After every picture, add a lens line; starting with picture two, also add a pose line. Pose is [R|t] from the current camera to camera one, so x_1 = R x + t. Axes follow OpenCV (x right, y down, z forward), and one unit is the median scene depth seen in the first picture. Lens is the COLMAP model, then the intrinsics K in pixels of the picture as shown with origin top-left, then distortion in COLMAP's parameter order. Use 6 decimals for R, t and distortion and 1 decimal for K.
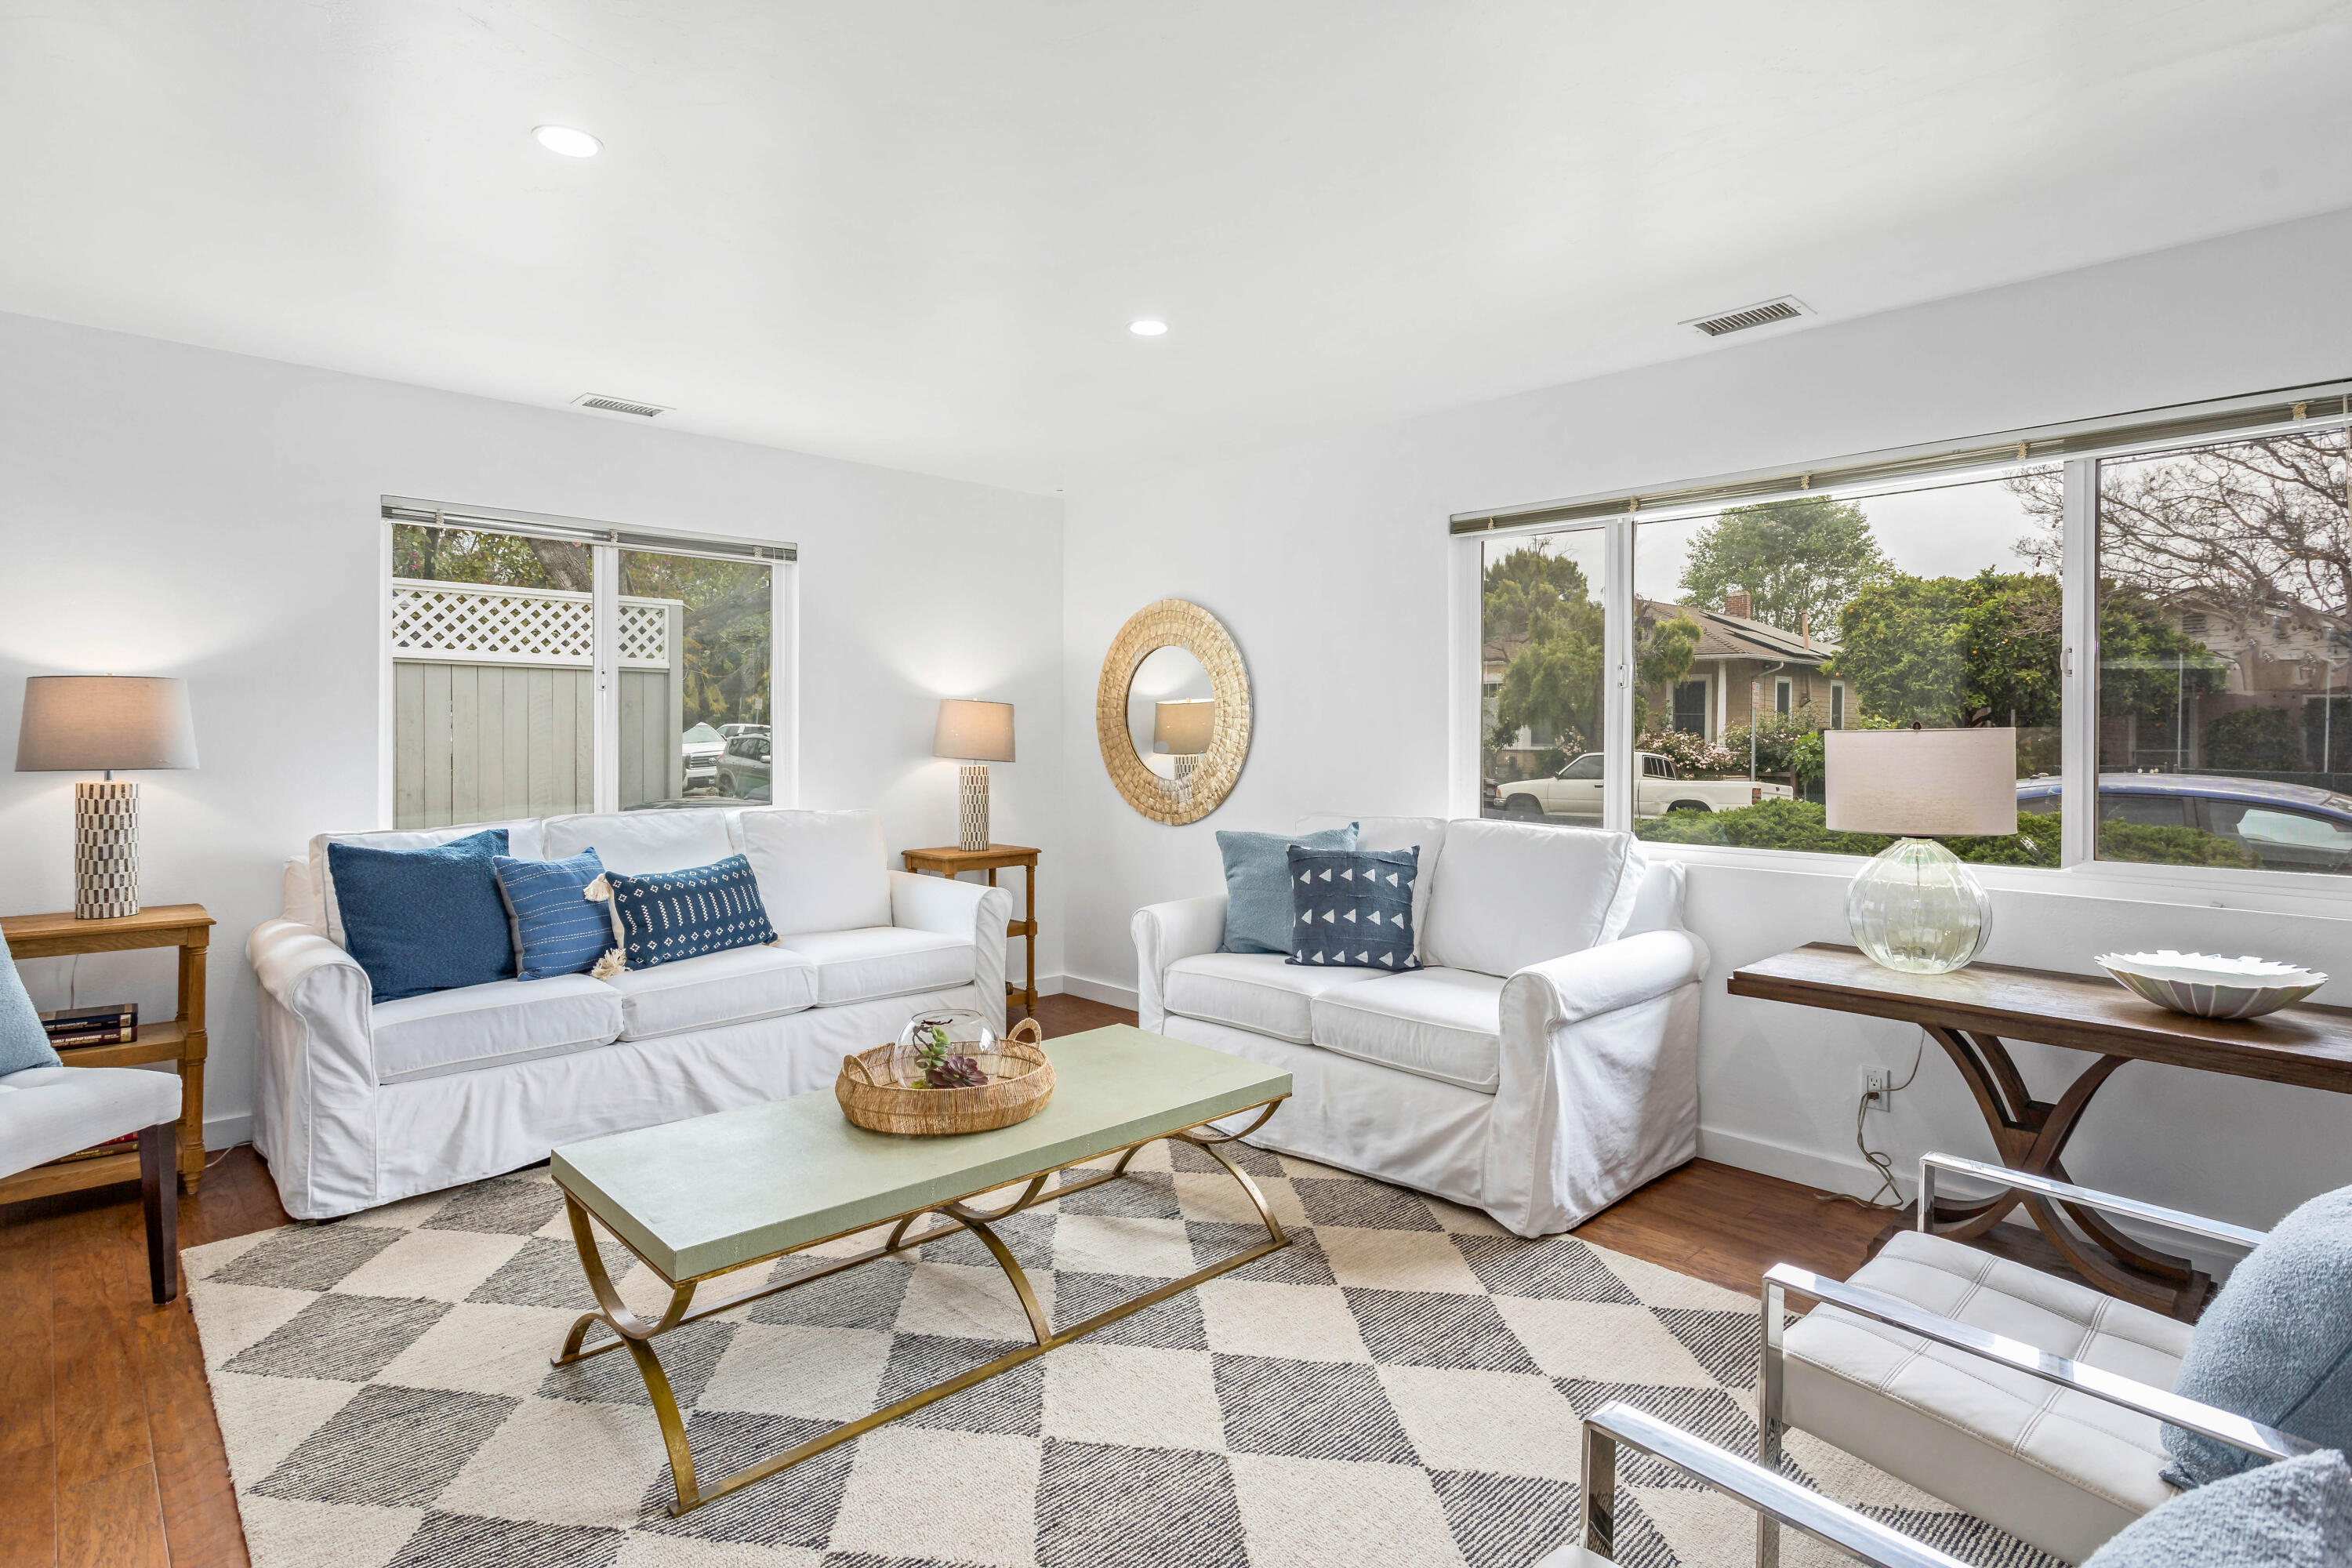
lens RADIAL K [[1184.6, 0, 1170.0], [0, 1184.6, 738.5], [0, 0, 1]] dist [-0.003360, -0.000151]
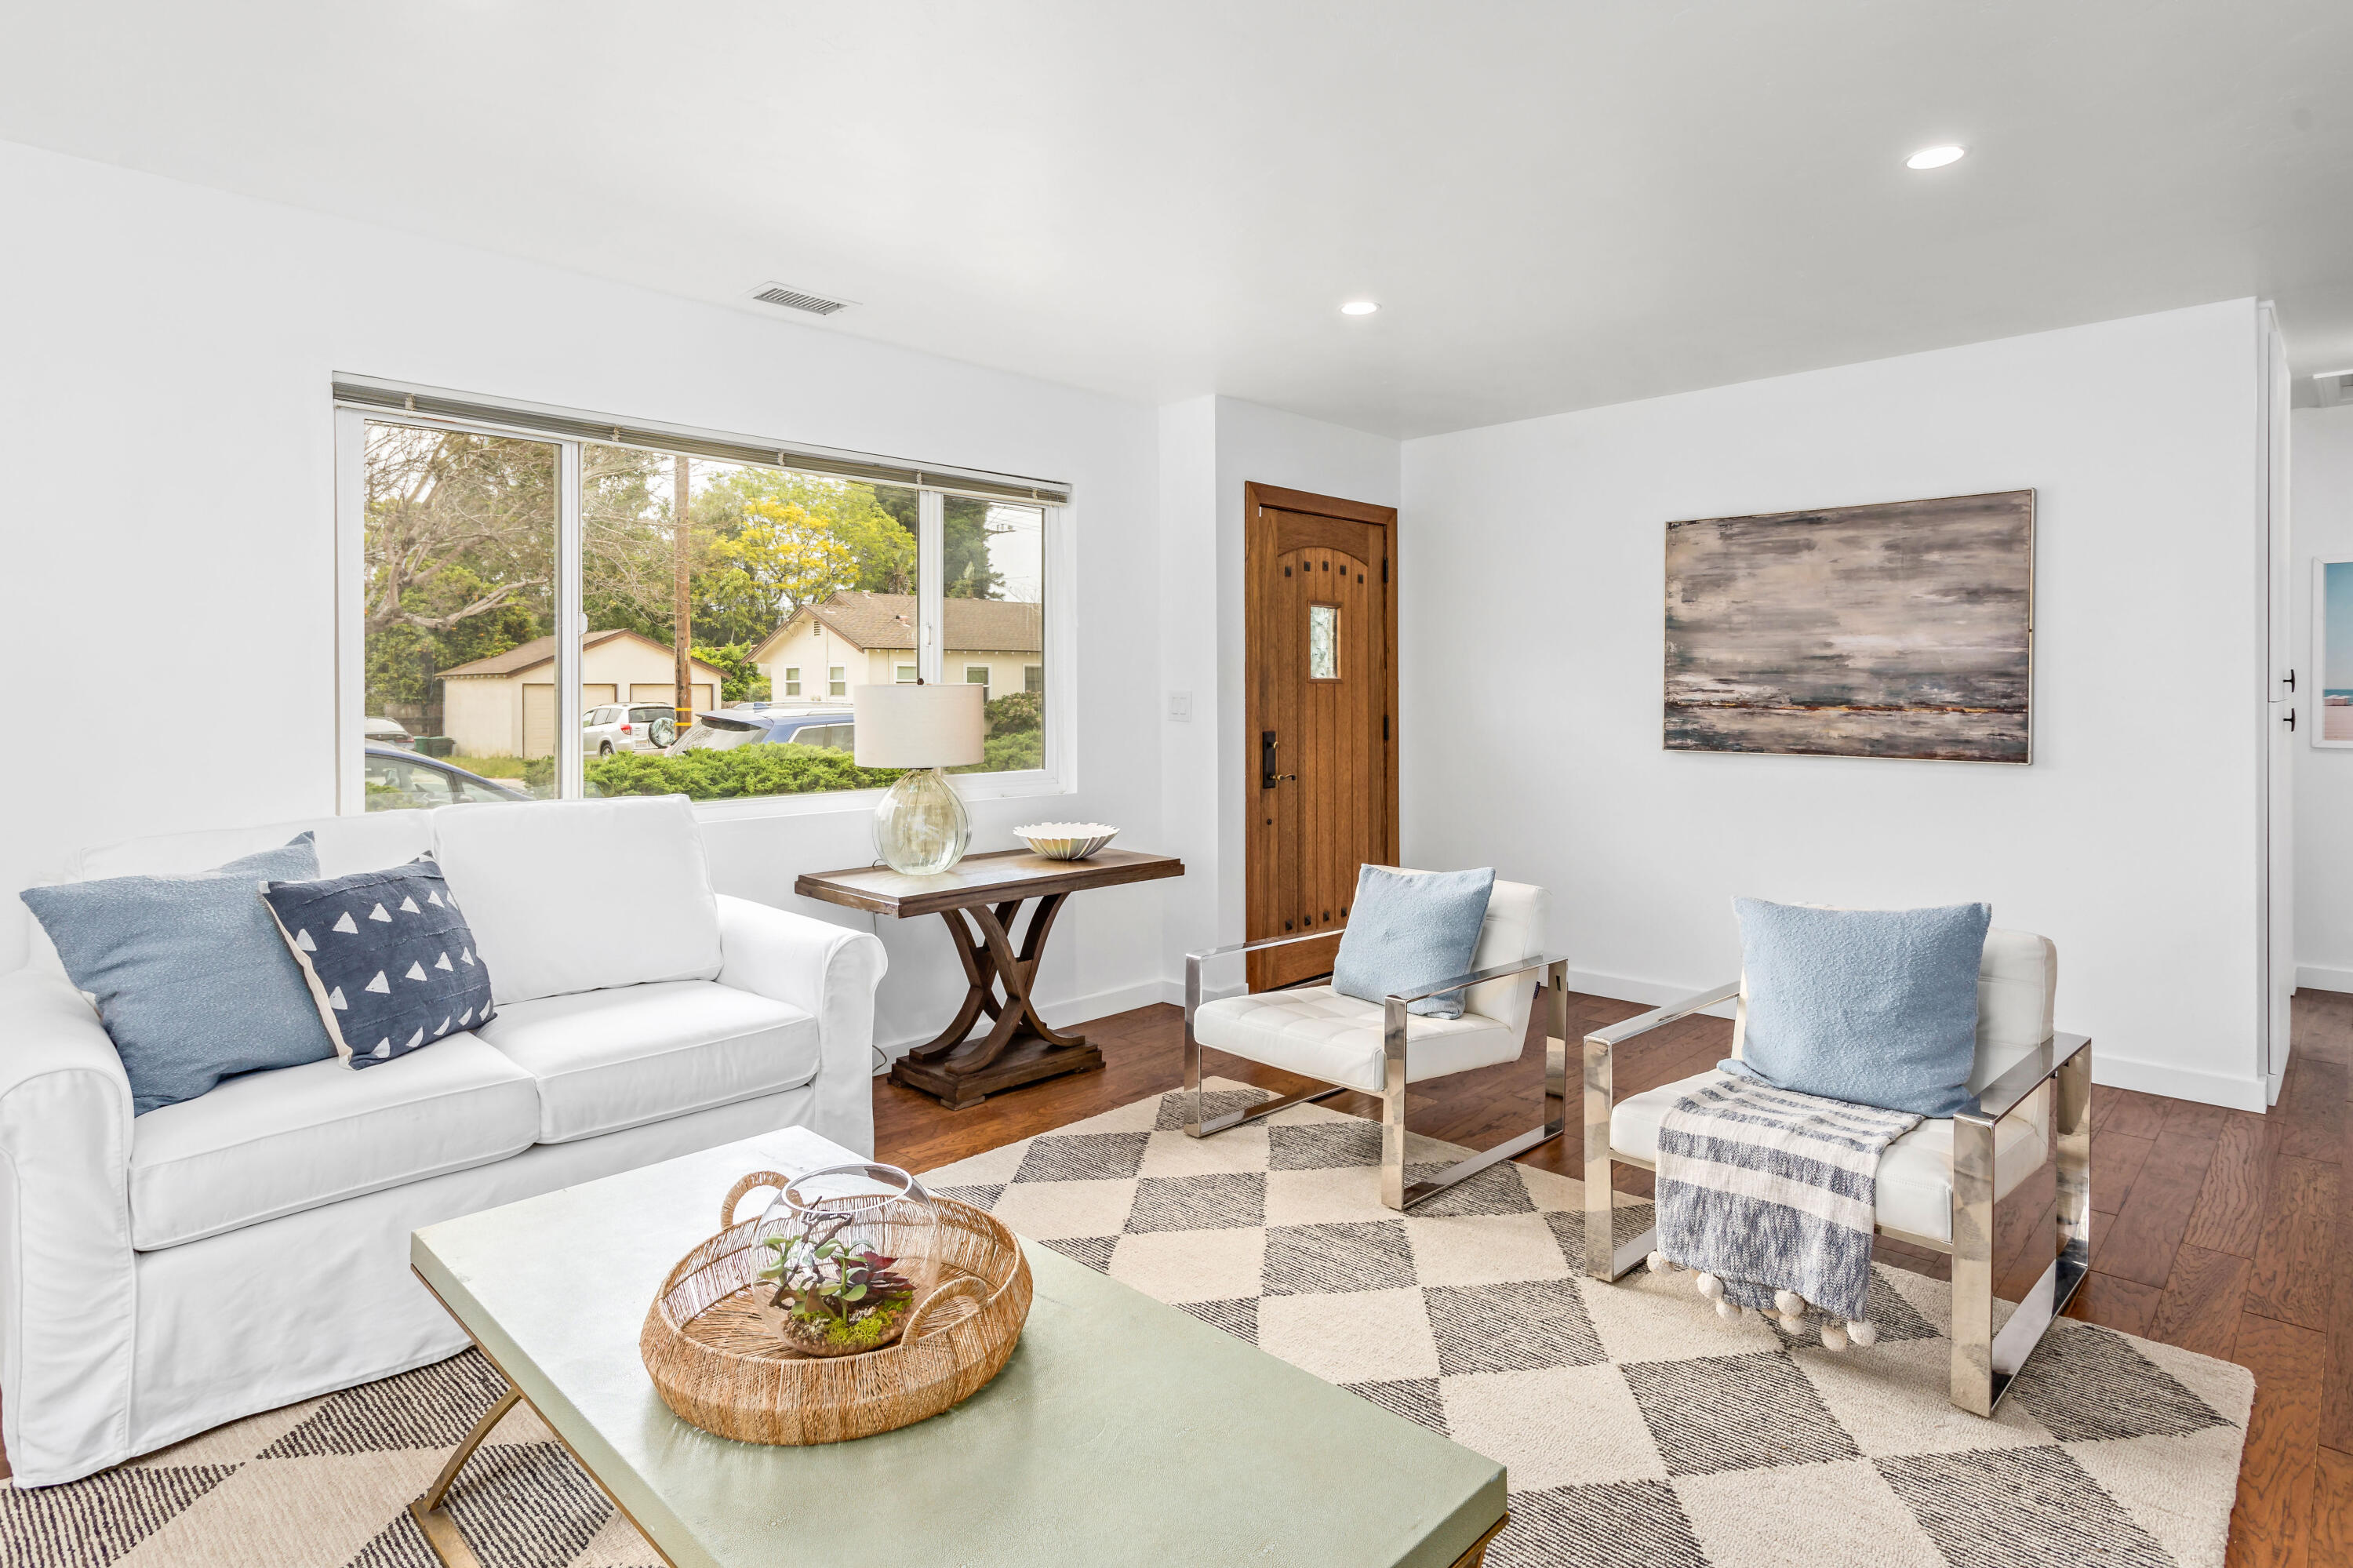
lens RADIAL K [[1243.0, 0, 1193.8], [0, 1243.0, 676.6], [0, 0, 1]] dist [-0.001207, -0.000177]
pose [[-0.044406, 0.005899, 0.998996, -0.636810], [0.008985, 0.999944, -0.005505, -0.004767], [-0.998973, 0.008731, -0.044456, 0.680183]]
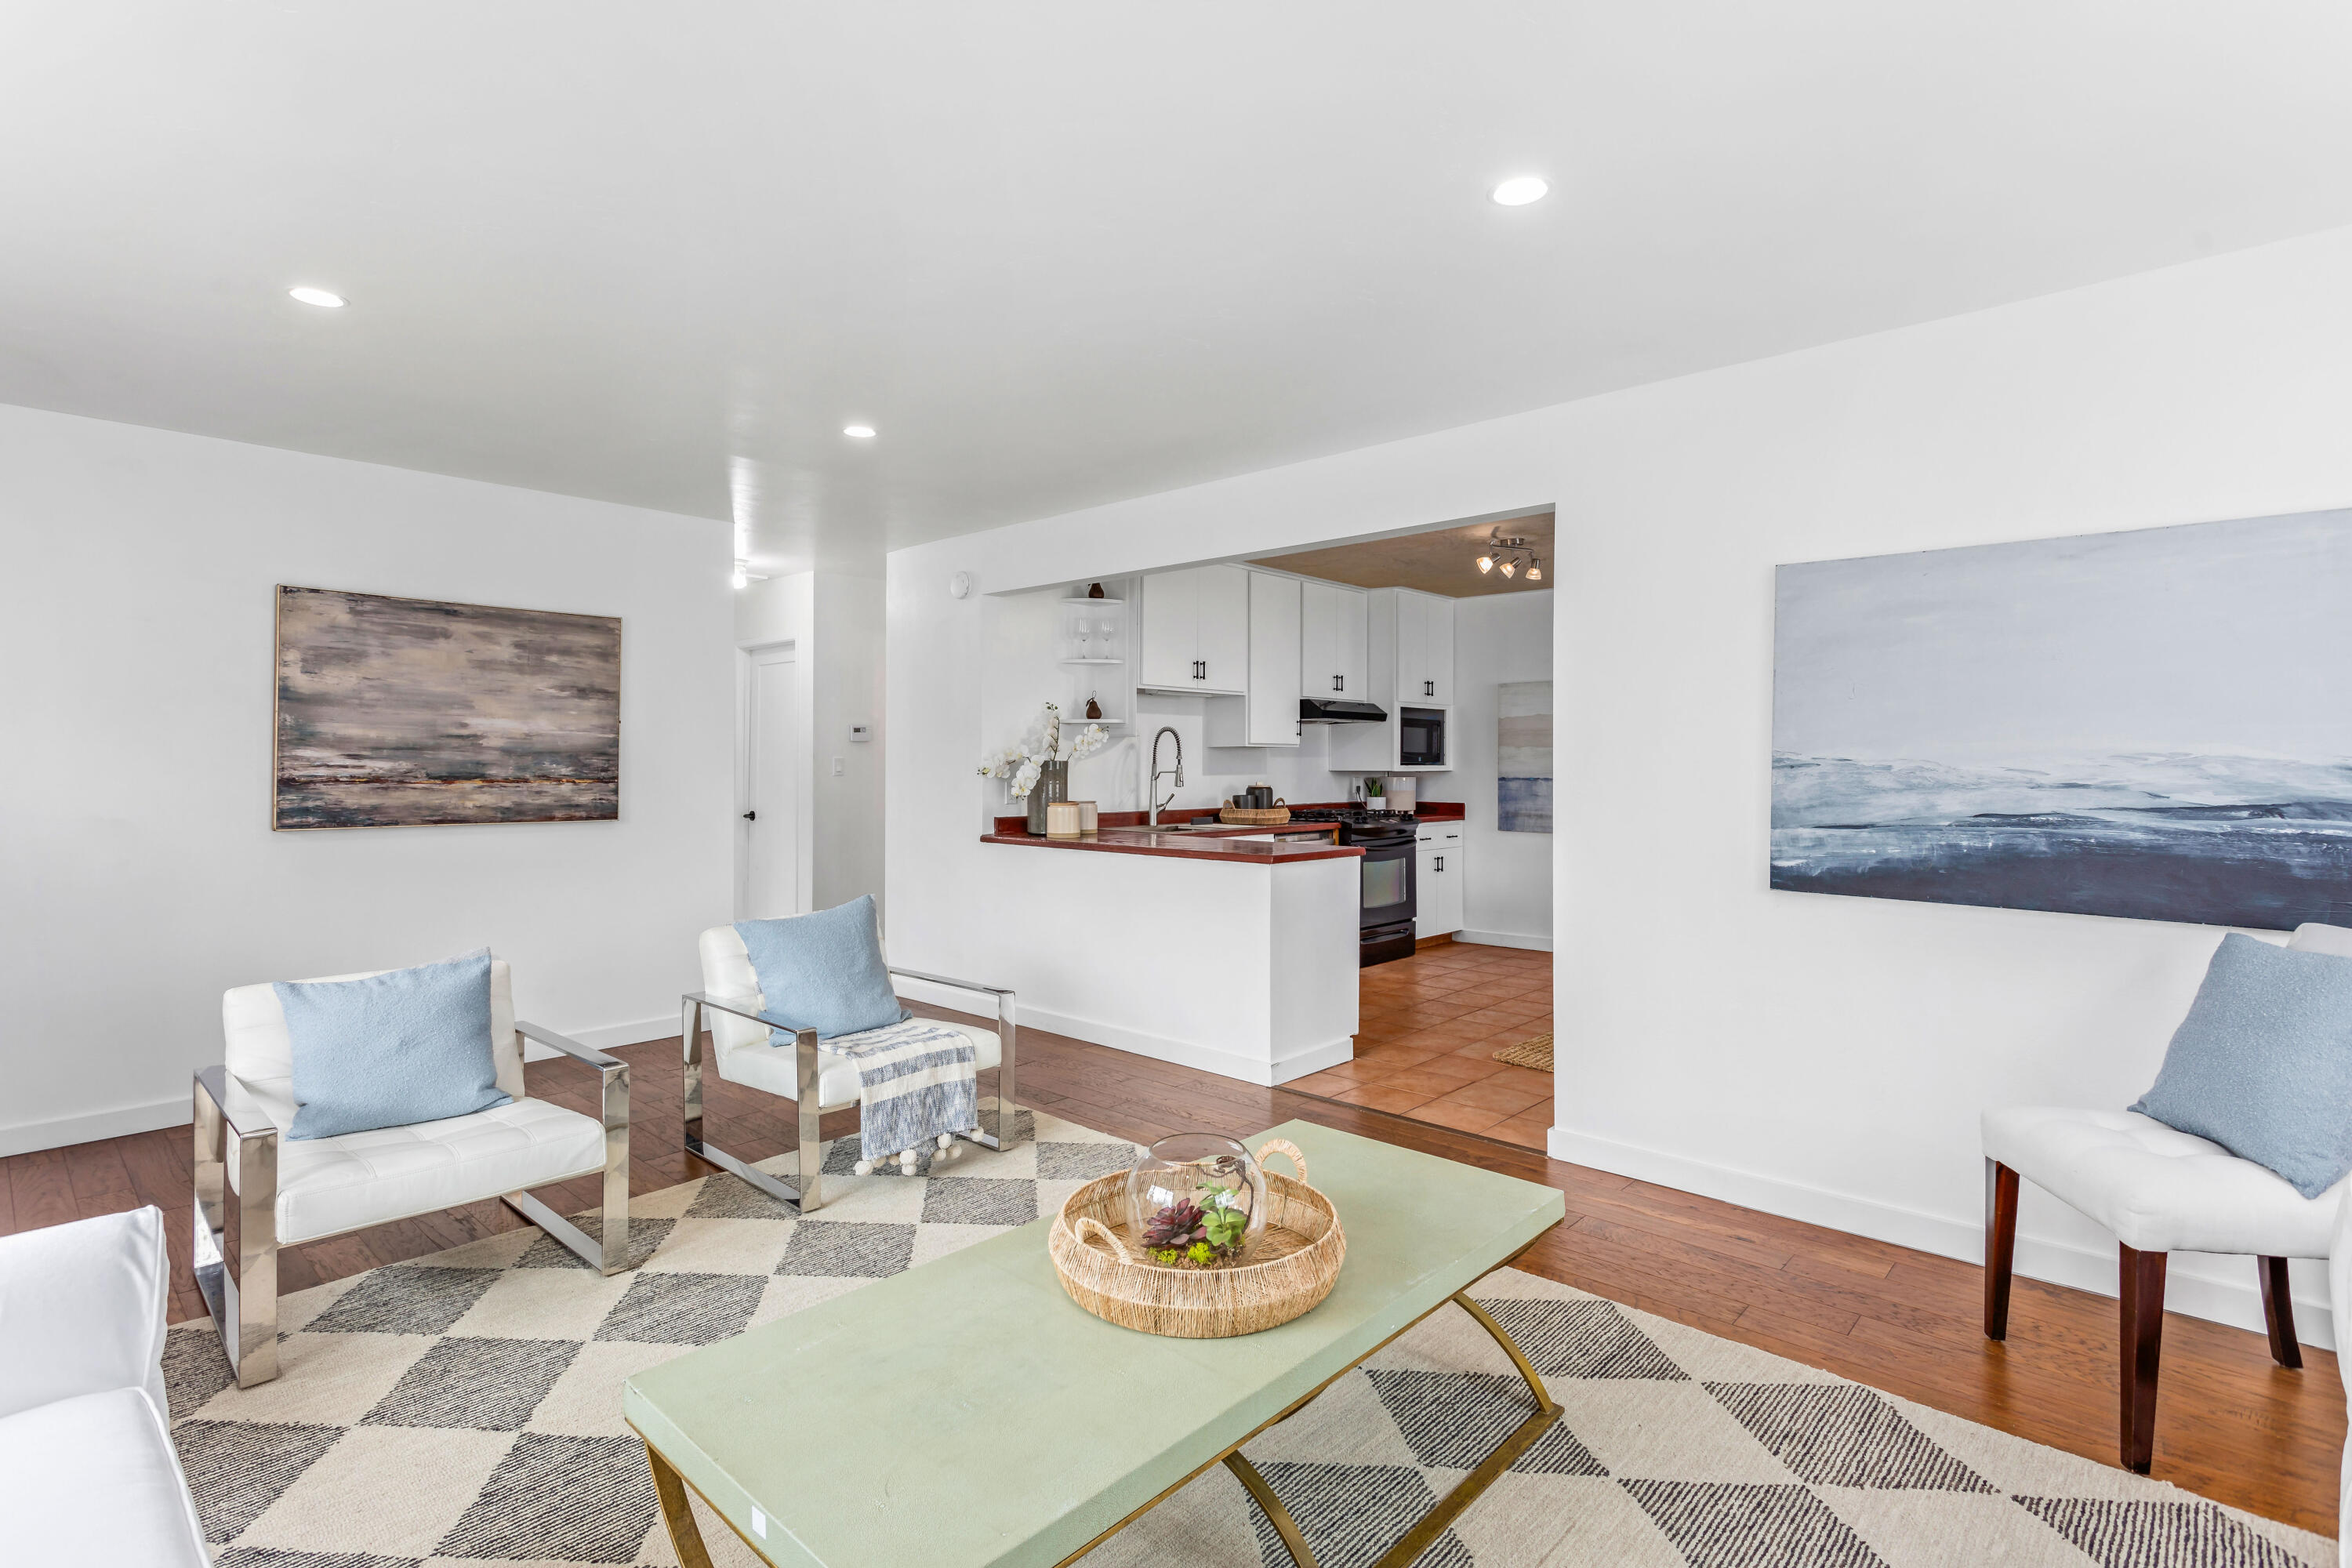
lens RADIAL K [[1122.0, 0, 1179.1], [0, 1122.0, 750.6], [0, 0, 1]] dist [-0.000015, -0.000072]
pose [[-0.997555, -0.005574, -0.069661, -0.100238], [-0.005175, 0.999969, -0.005901, -0.005989], [0.069692, -0.005526, -0.997553, 1.350135]]
